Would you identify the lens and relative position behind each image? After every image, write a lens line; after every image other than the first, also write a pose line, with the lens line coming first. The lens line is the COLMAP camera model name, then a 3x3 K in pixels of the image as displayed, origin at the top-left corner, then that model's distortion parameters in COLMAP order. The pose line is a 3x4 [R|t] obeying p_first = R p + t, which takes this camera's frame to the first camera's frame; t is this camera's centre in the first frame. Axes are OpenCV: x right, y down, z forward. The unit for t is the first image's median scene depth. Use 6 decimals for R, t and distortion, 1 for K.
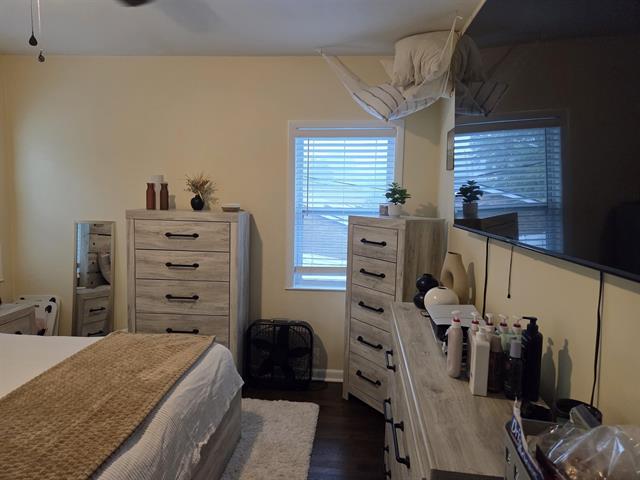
lens RADIAL K [[428.9, 0, 316.7], [0, 428.9, 237.8], [0, 0, 1]] dist [0.050433, -0.002714]
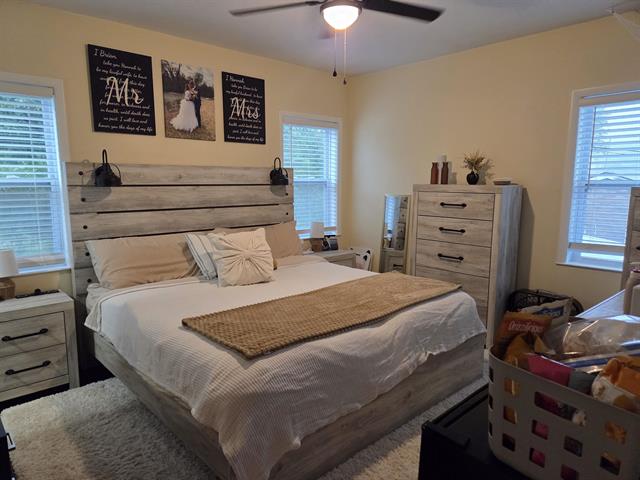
lens RADIAL K [[428.9, 0, 316.7], [0, 428.9, 237.8], [0, 0, 1]] dist [0.050433, -0.002714]
pose [[0.738257, 0.075017, -0.670336, 0.211574], [-0.057725, 0.997177, 0.048021, 0.049042], [0.672046, 0.003243, 0.740503, -0.133239]]
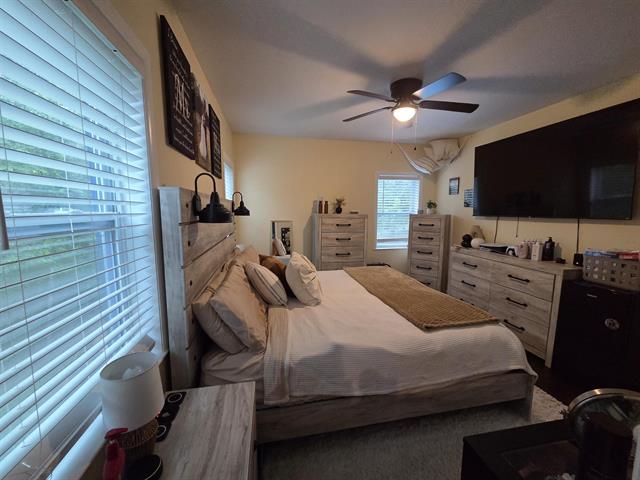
lens RADIAL K [[260.6, 0, 318.0], [0, 260.6, 239.5], [0, 0, 1]] dist [0.001712, -0.000342]
pose [[0.961661, -0.046732, 0.270230, -0.772861], [0.043436, 0.998891, 0.018169, 0.036136], [-0.270779, -0.005734, 0.962624, -0.203614]]
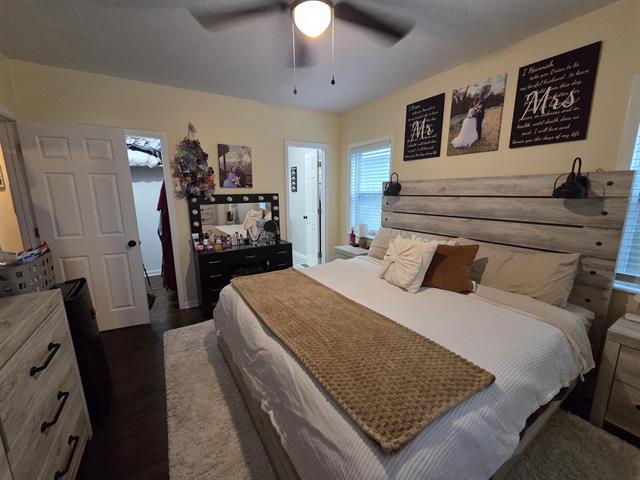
lens RADIAL K [[260.6, 0, 318.0], [0, 260.6, 239.5], [0, 0, 1]] dist [0.001712, -0.000342]
pose [[-0.789782, 0.095213, -0.605952, -0.009639], [-0.074082, 0.965842, 0.248318, -0.057285], [0.608897, 0.241007, -0.755751, 0.893024]]
